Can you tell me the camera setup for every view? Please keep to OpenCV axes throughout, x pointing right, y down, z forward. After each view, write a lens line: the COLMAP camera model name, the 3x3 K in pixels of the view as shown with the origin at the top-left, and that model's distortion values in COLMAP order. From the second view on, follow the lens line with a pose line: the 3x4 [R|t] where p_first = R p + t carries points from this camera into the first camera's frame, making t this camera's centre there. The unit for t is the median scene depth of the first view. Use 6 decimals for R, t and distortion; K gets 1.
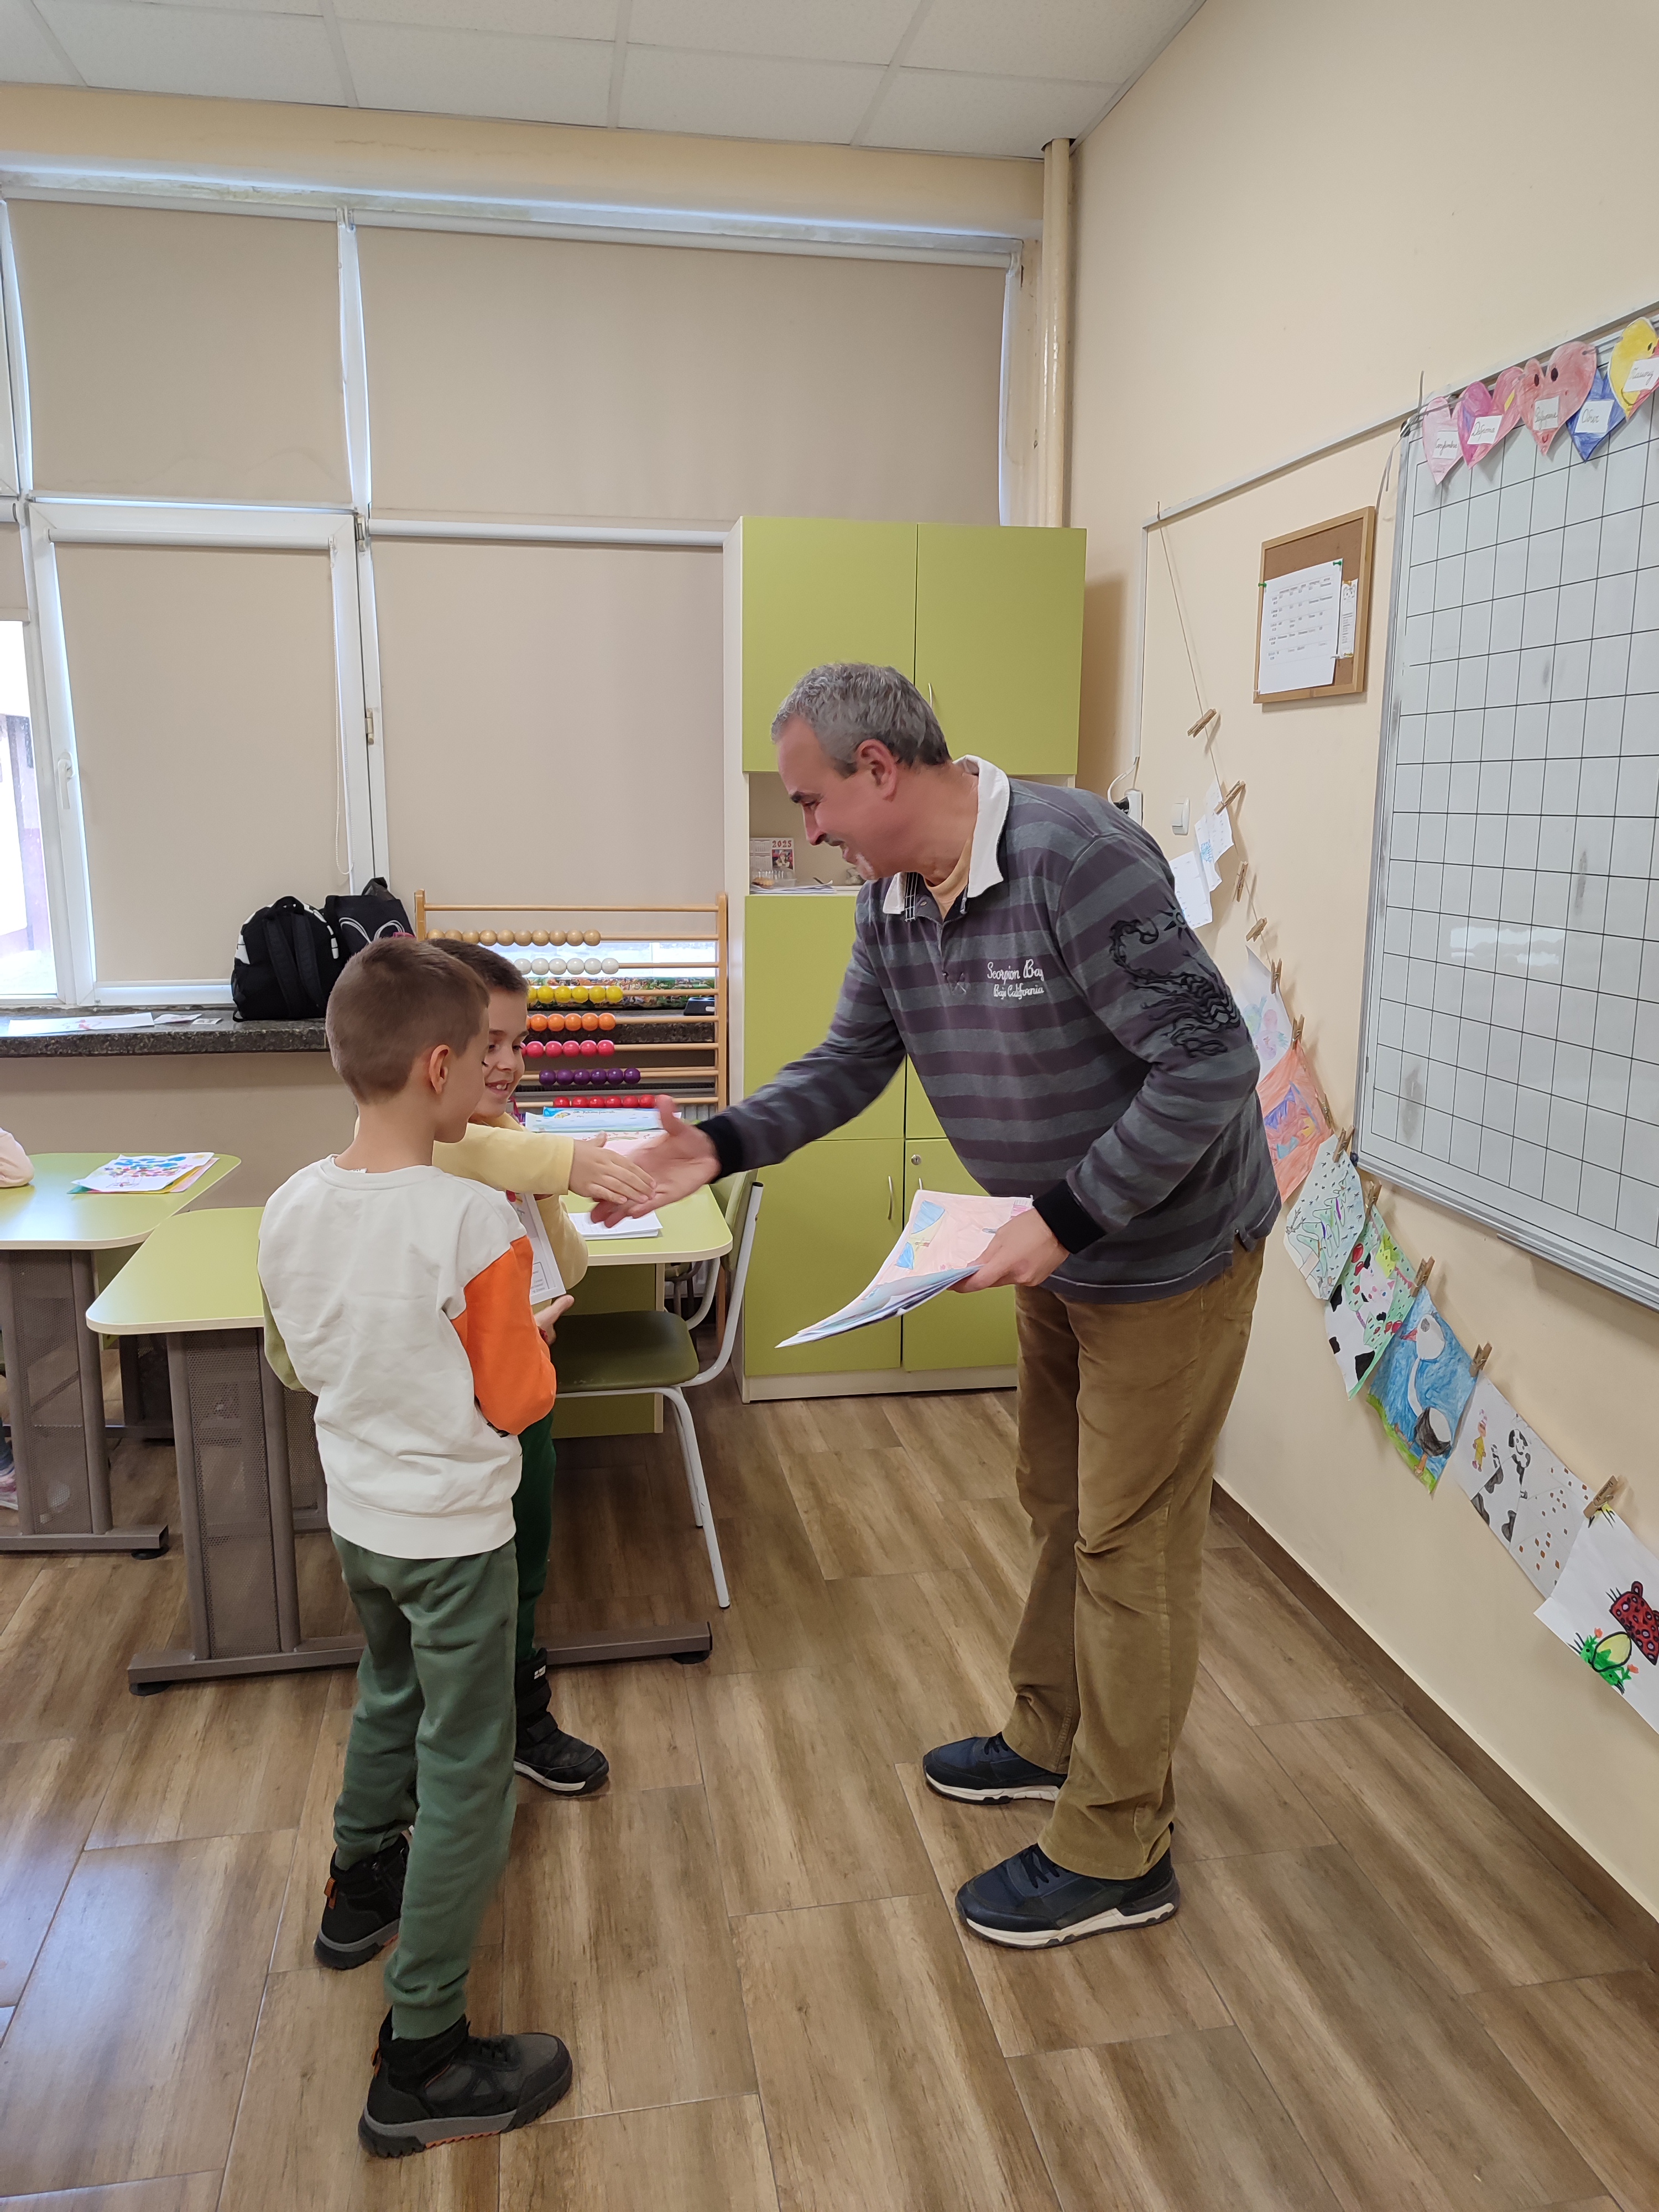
lens RADIAL K [[1595.4, 0, 822.6], [0, 1595.4, 1098.9], [0, 0, 1]] dist [0.015307, -0.008154]
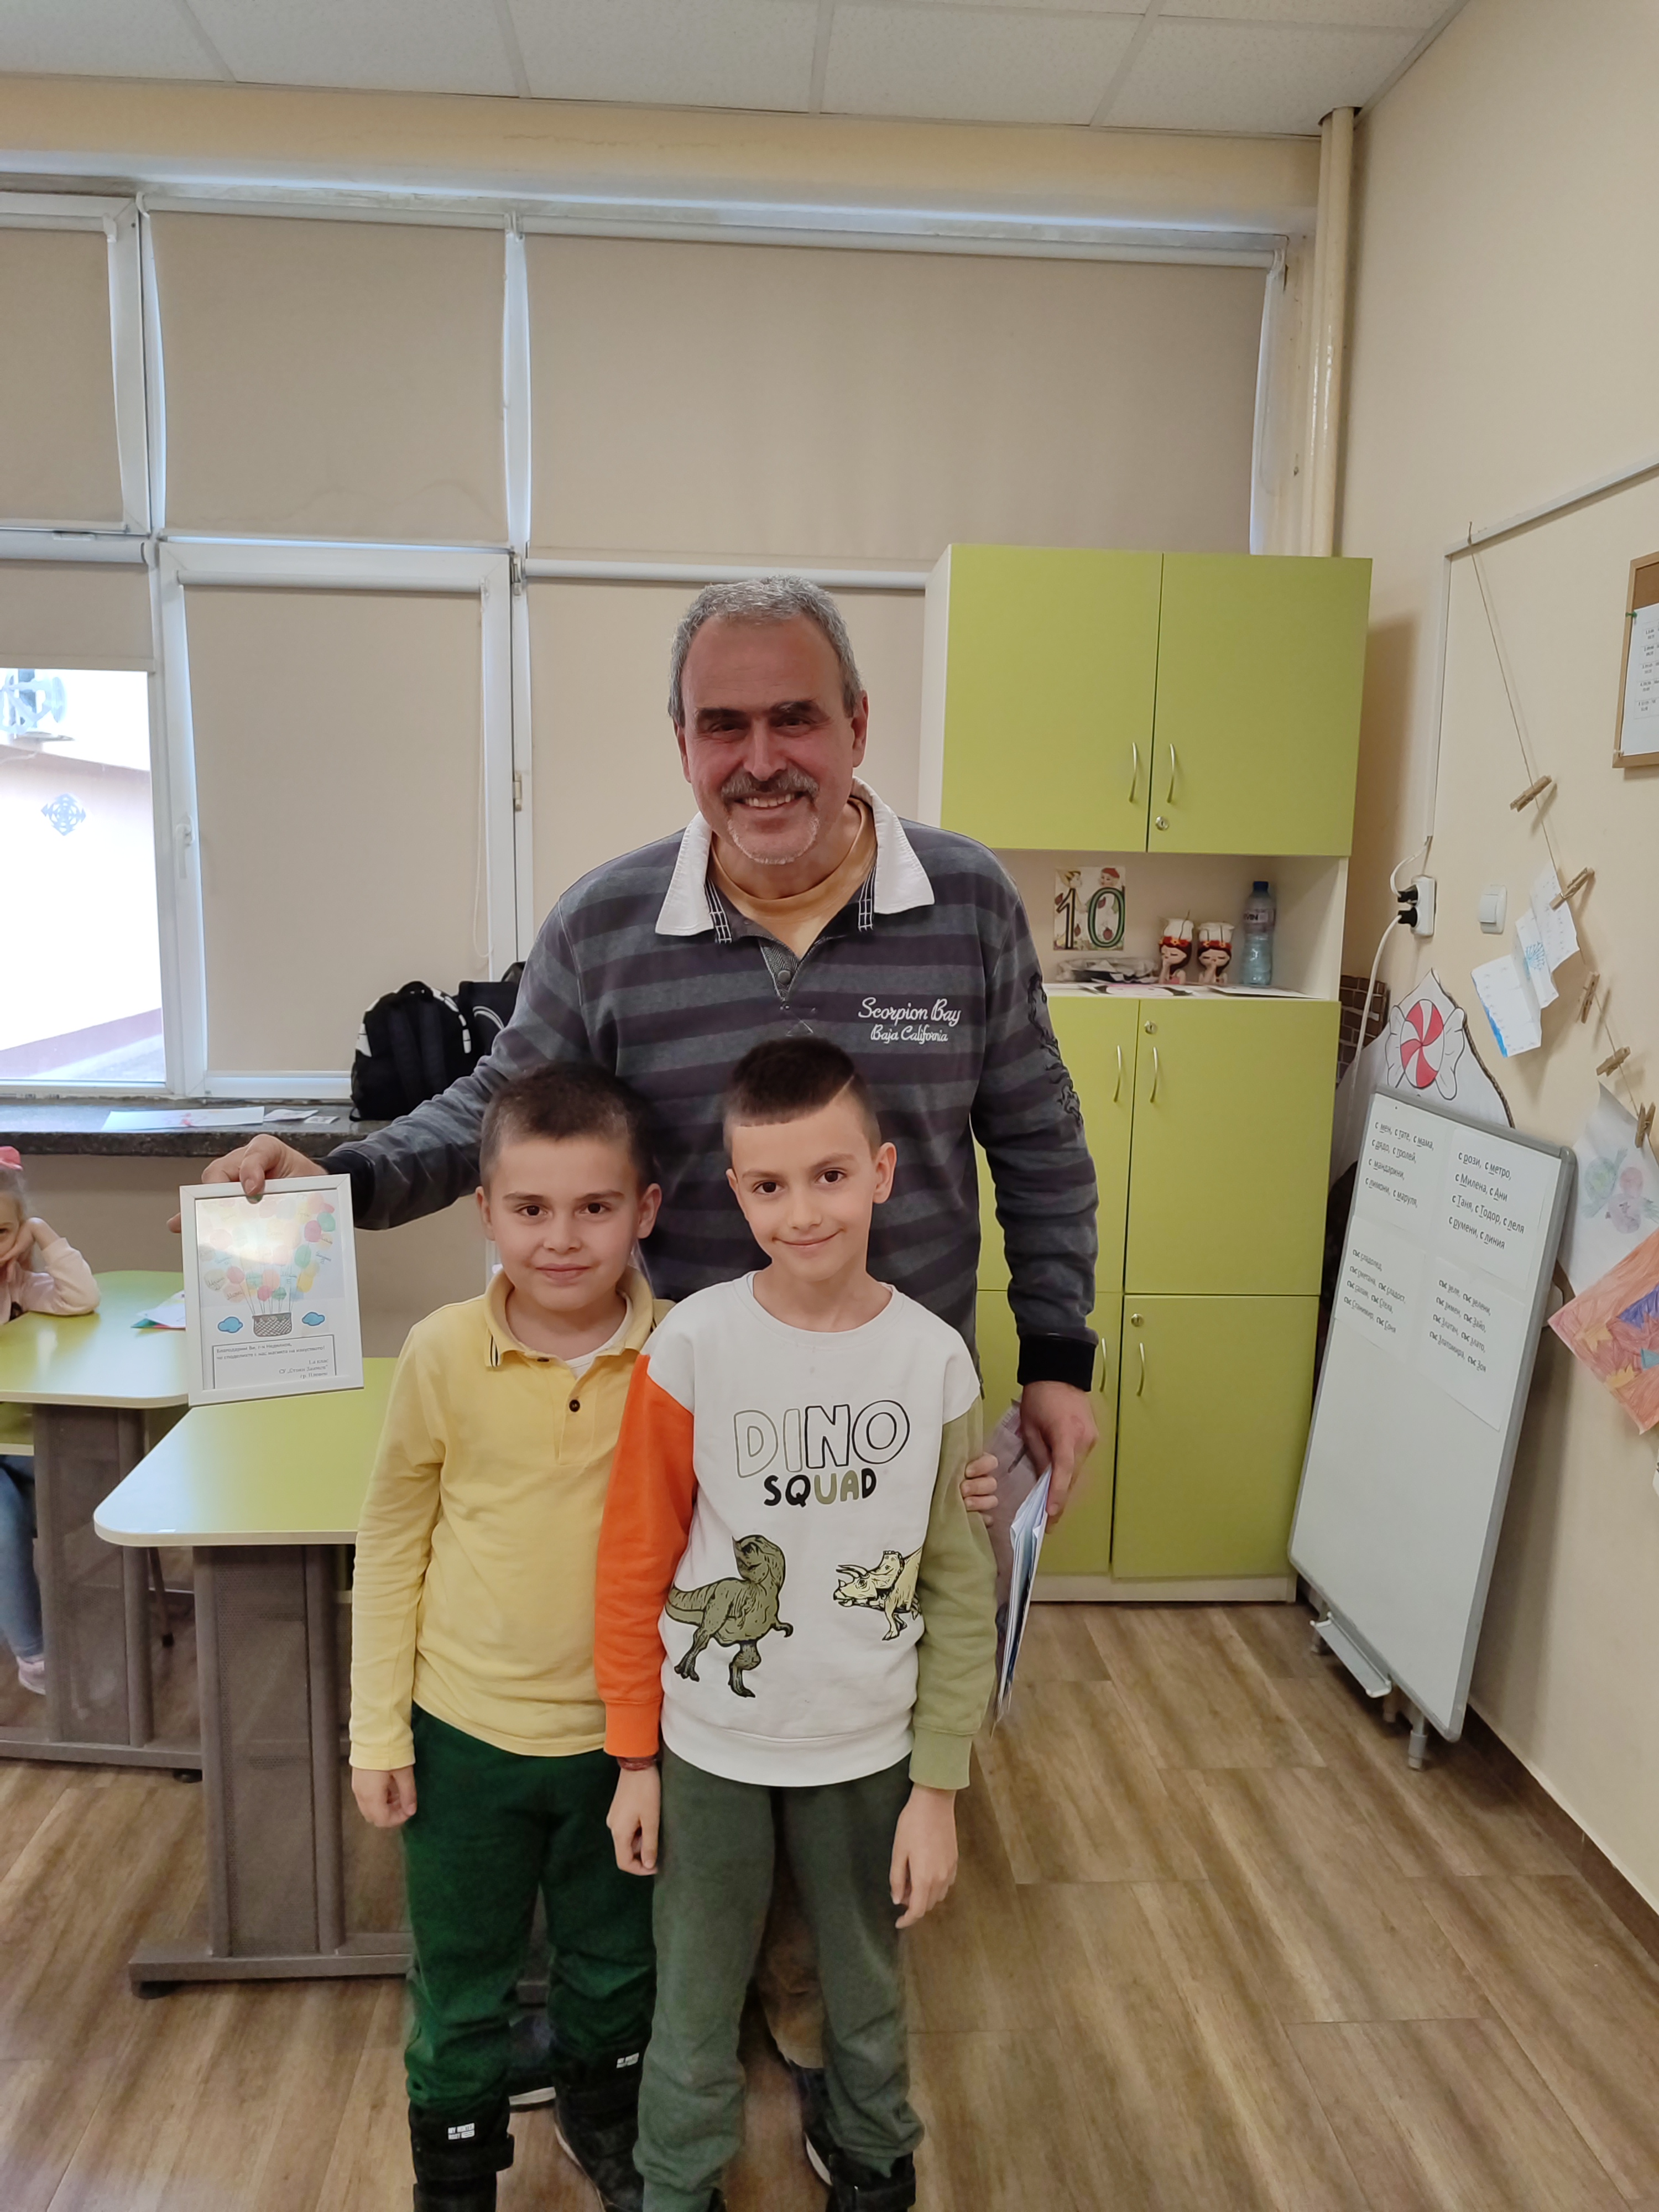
lens RADIAL K [[1595.4, 0, 822.6], [0, 1595.4, 1098.9], [0, 0, 1]] dist [0.015307, -0.008154]
pose [[0.993439, 0.031444, -0.109953, -0.016864], [-0.036591, 0.998312, -0.045109, -0.036724], [0.108349, 0.048837, 0.992913, 0.186219]]
